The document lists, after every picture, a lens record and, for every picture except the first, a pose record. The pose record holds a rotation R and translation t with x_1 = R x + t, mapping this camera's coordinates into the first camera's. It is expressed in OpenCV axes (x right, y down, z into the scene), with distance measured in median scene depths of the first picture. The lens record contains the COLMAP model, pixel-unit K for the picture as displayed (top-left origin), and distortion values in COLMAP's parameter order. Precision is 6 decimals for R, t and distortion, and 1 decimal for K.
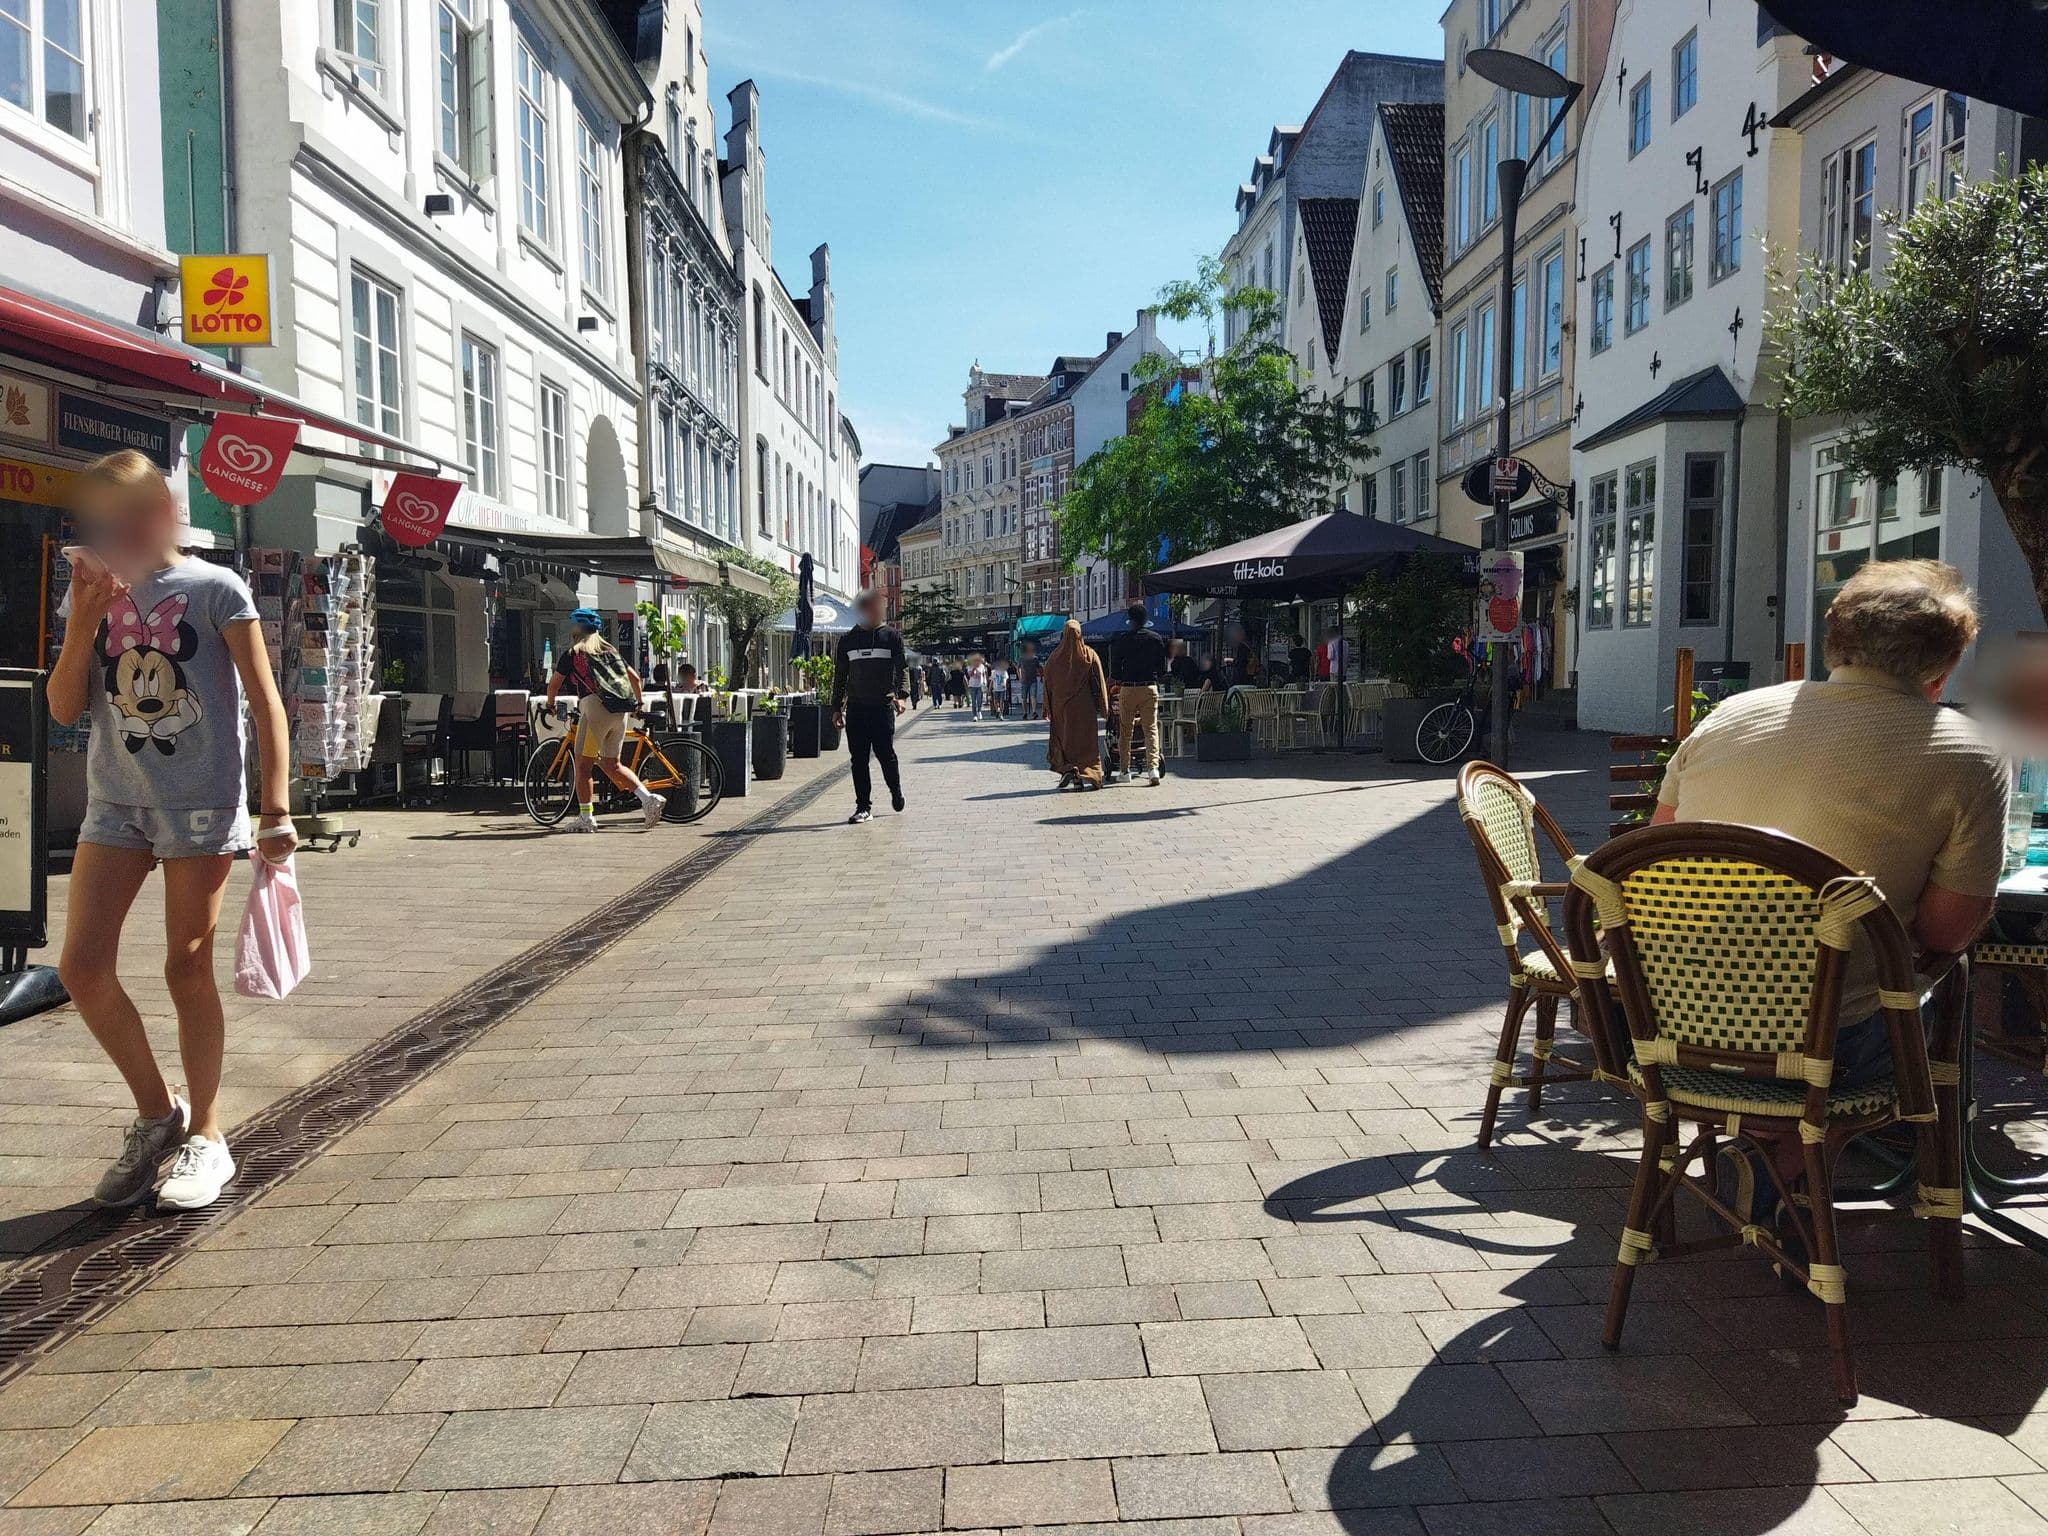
lens RADIAL K [[1536.7, 0, 1024.0], [0, 1536.7, 768.7], [0, 0, 1]] dist [-0.008846, -0.000114]
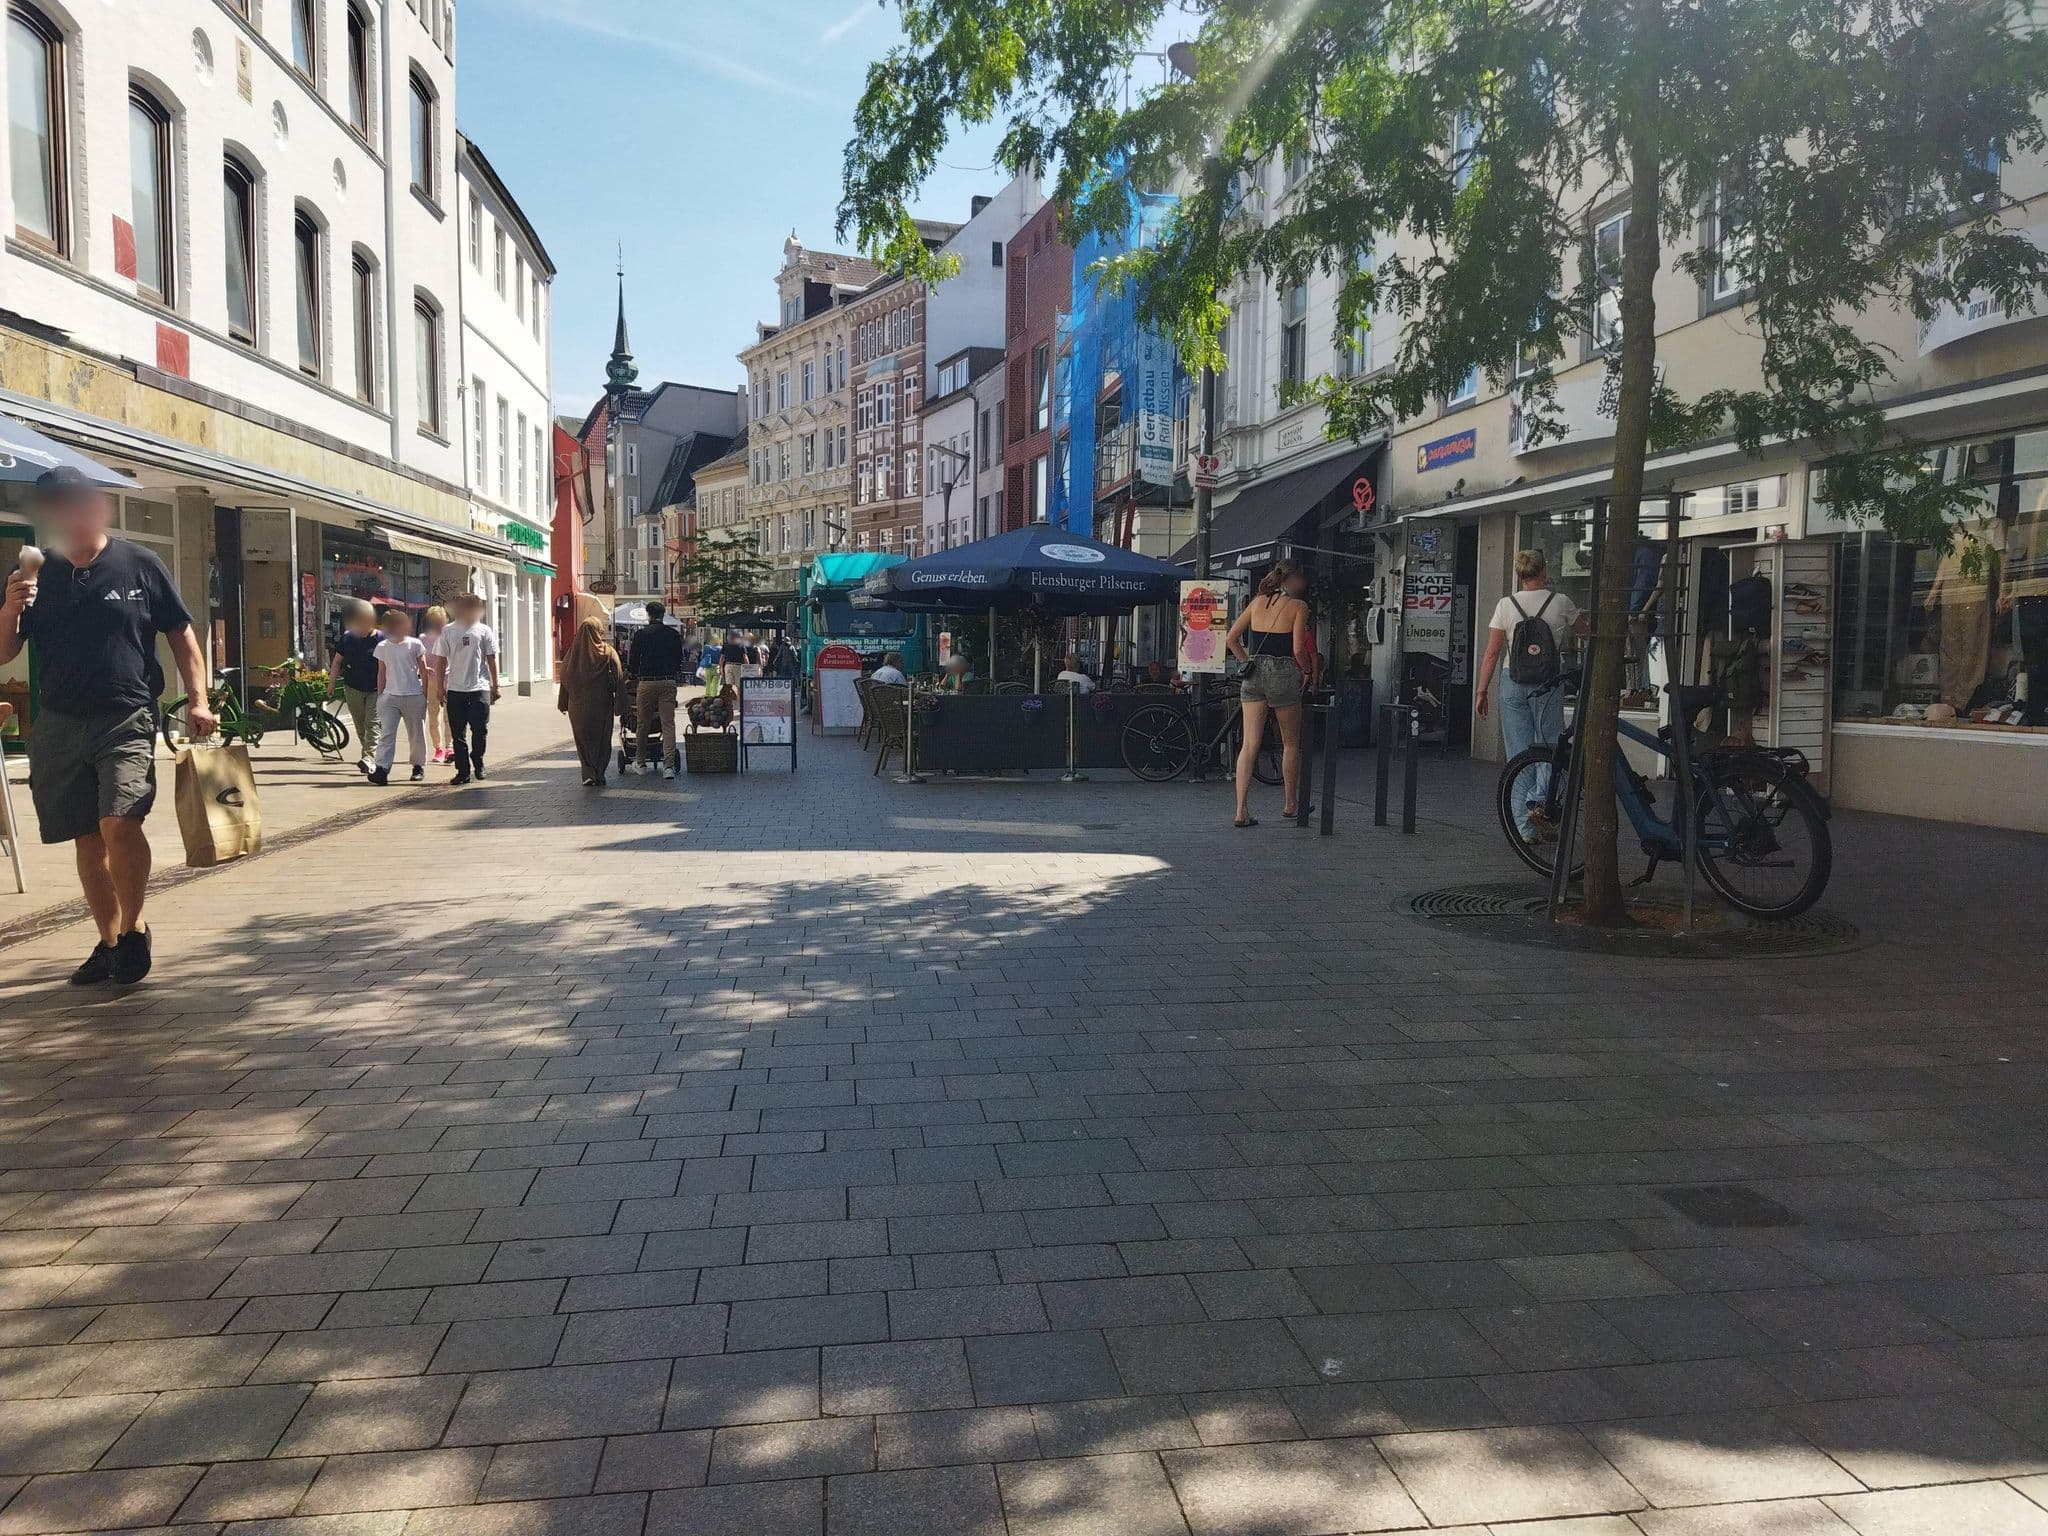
lens RADIAL K [[1536.7, 0, 1026.1], [0, 1536.7, 767.4], [0, 0, 1]] dist [-0.008846, -0.000114]
pose [[0.994635, 0.009980, 0.102969, 0.006767], [-0.011300, 0.999861, 0.012242, -0.018054], [-0.102832, -0.013340, 0.994609, 0.250118]]
